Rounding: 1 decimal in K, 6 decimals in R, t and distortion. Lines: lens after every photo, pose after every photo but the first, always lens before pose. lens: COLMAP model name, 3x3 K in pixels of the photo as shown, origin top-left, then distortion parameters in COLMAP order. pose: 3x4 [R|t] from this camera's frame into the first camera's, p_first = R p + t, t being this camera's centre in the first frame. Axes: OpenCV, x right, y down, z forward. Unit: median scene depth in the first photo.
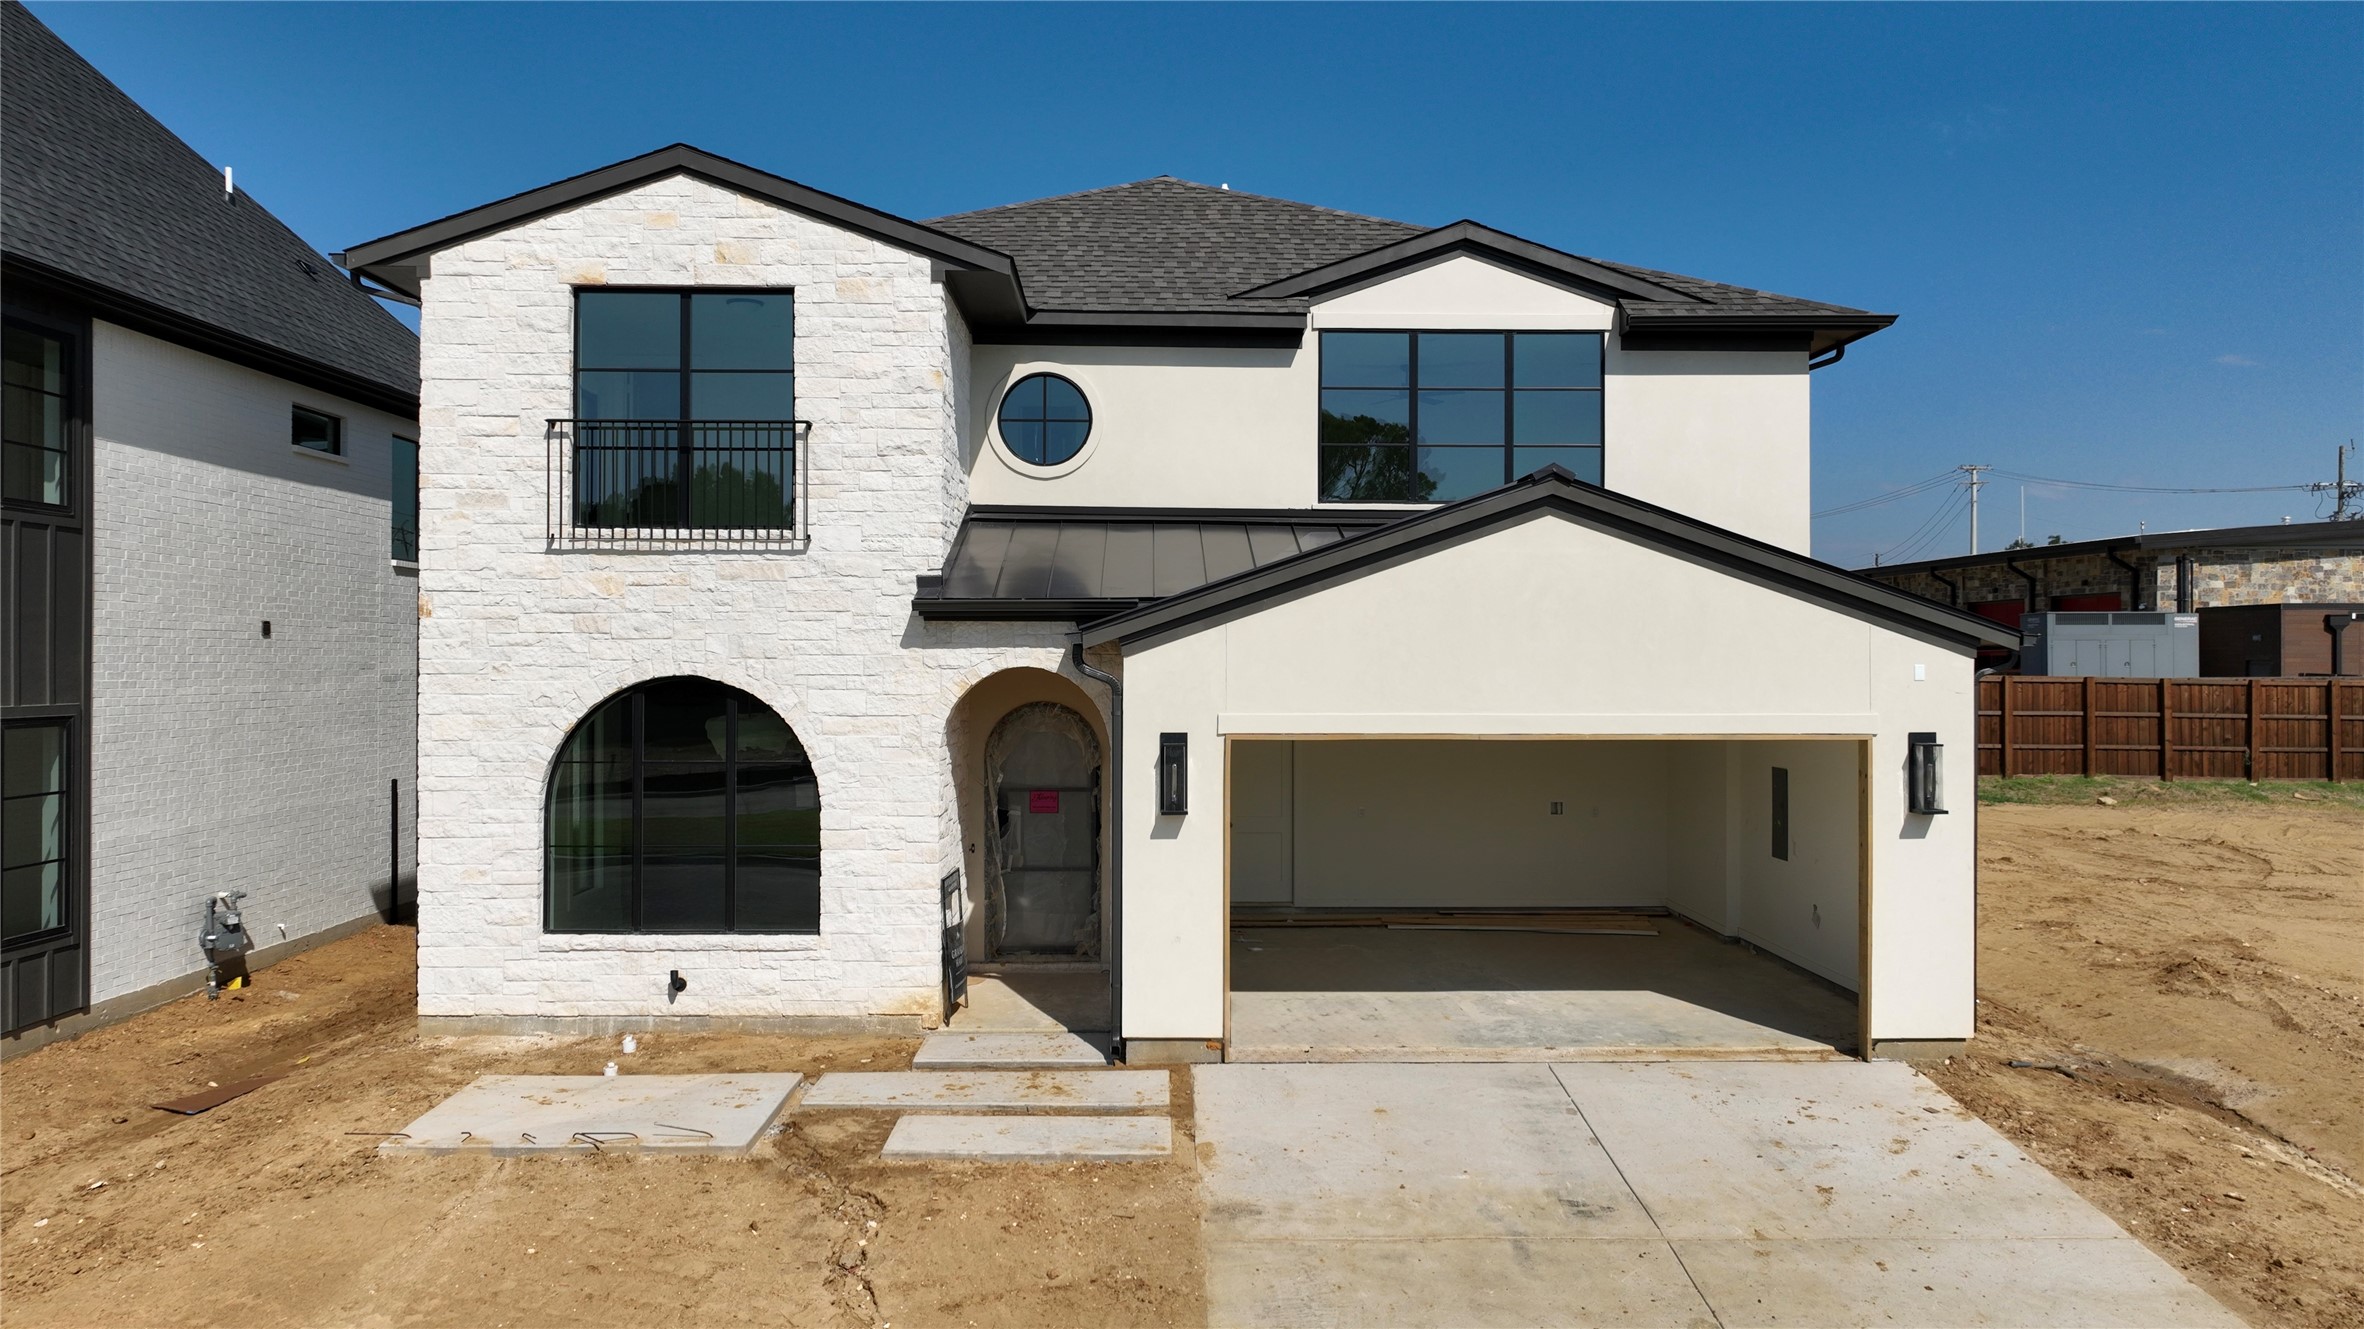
lens RADIAL K [[1661.1, 0, 1169.6], [0, 1661.1, 650.0], [0, 0, 1]] dist [0.004042, 0.009737]
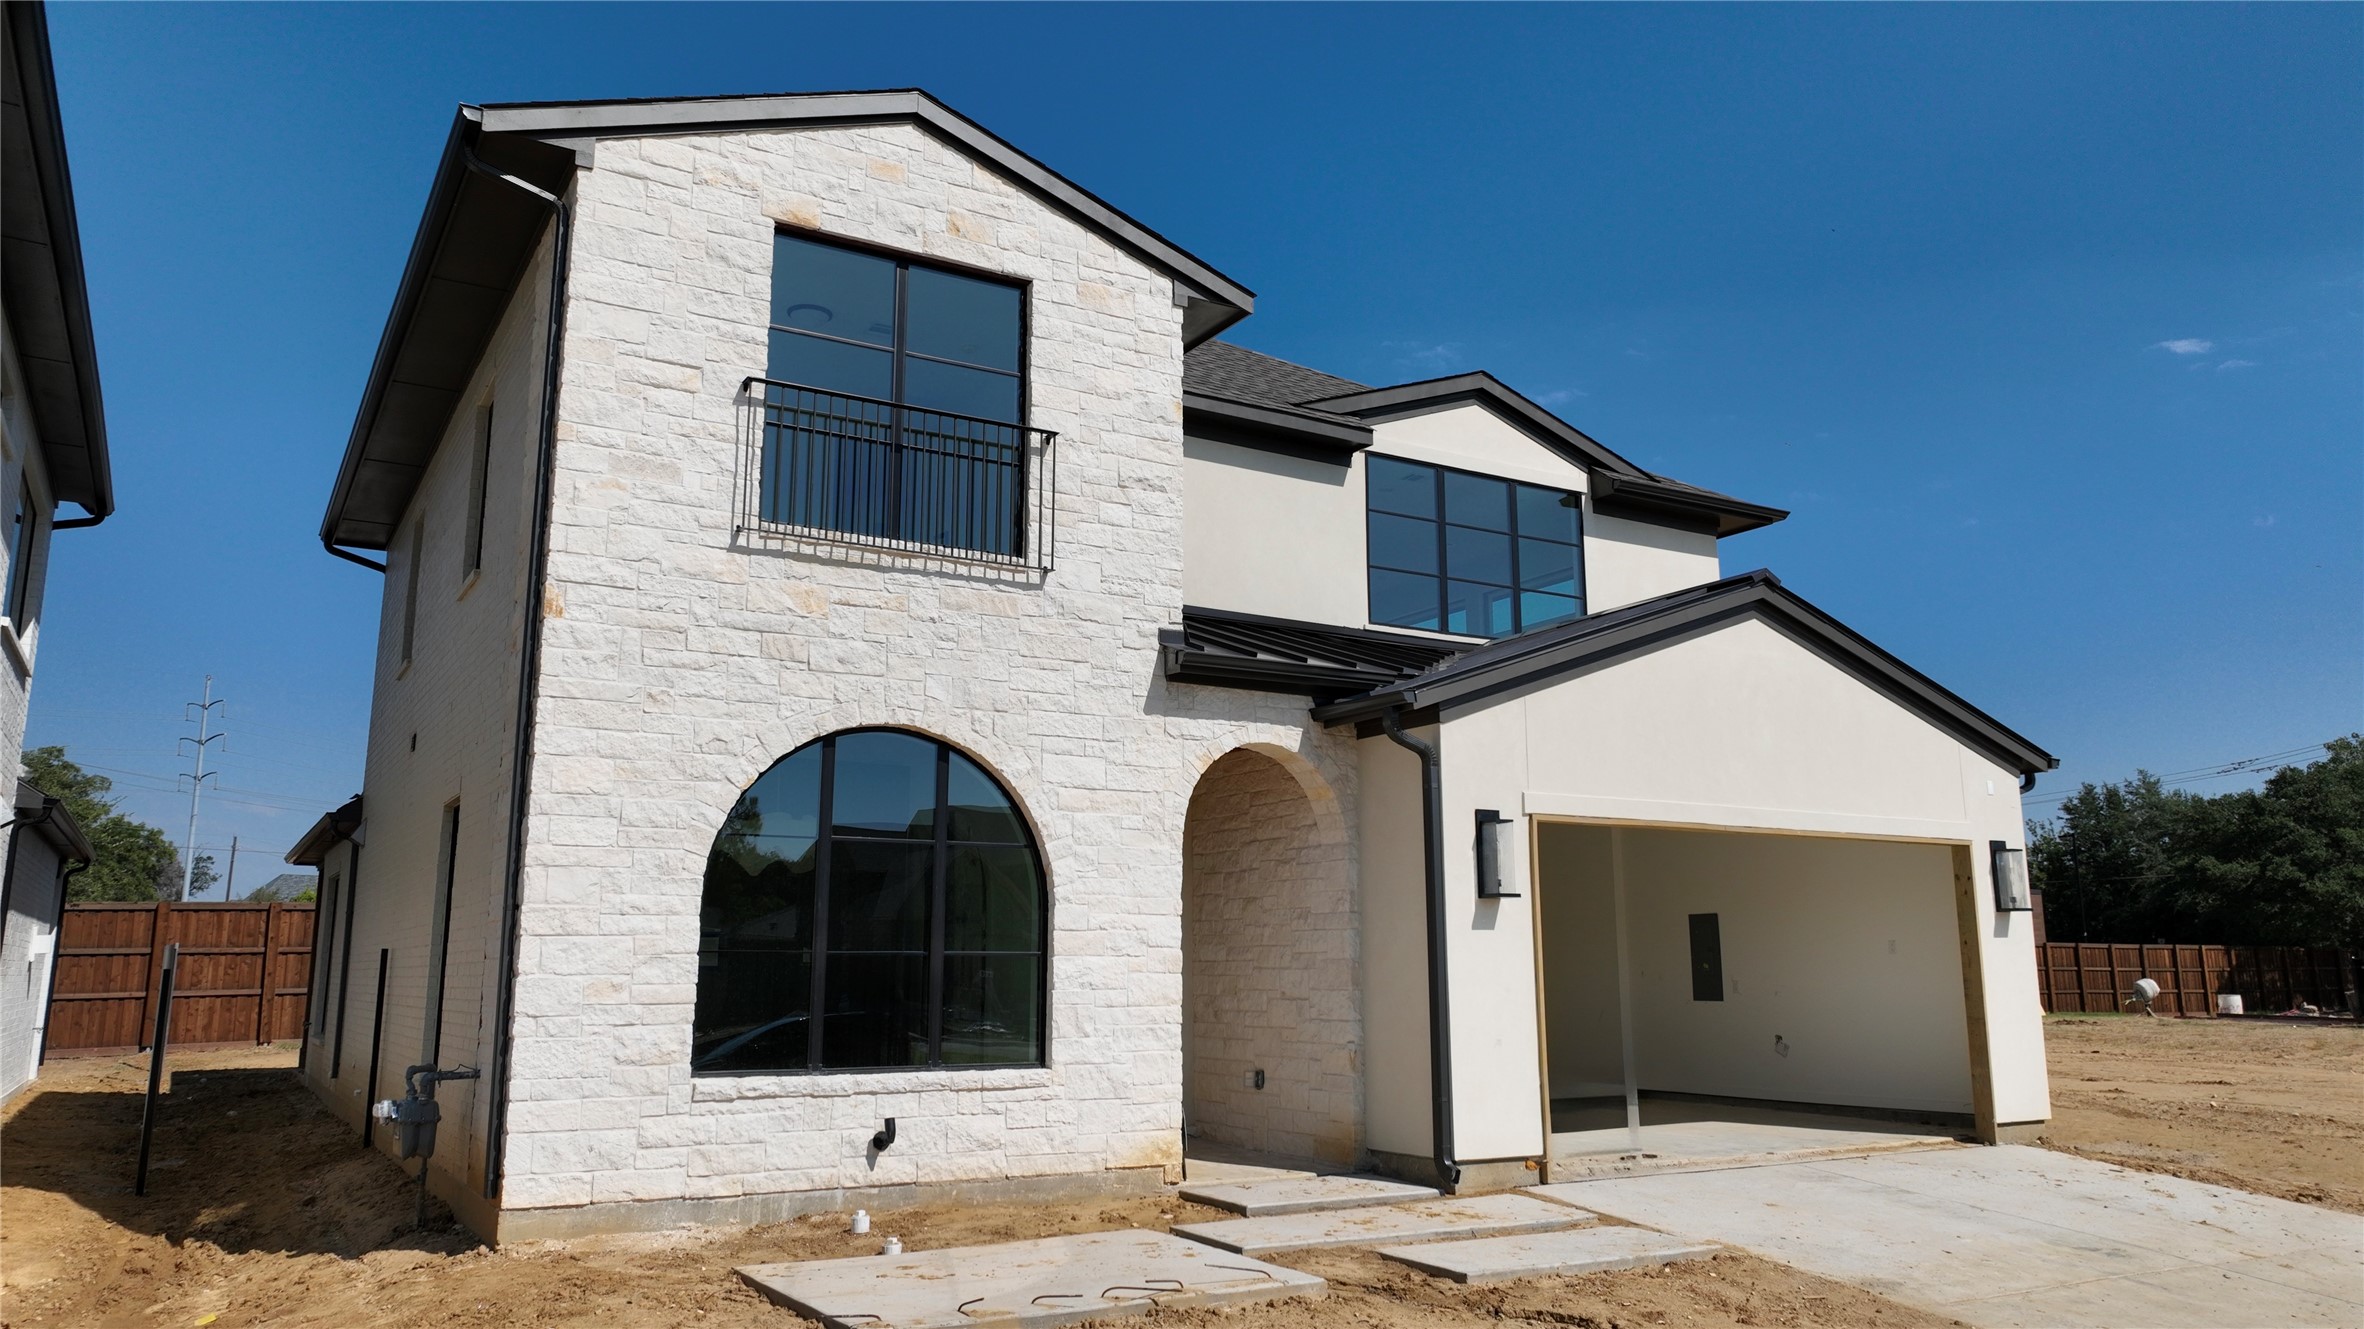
lens RADIAL K [[1661.1, 0, 1169.6], [0, 1661.1, 650.0], [0, 0, 1]] dist [0.004042, 0.009737]
pose [[0.869867, 0.091734, 0.484682, -0.559003], [0.000699, 0.982326, -0.187175, 0.125408], [-0.493286, 0.163156, 0.854429, 0.273156]]
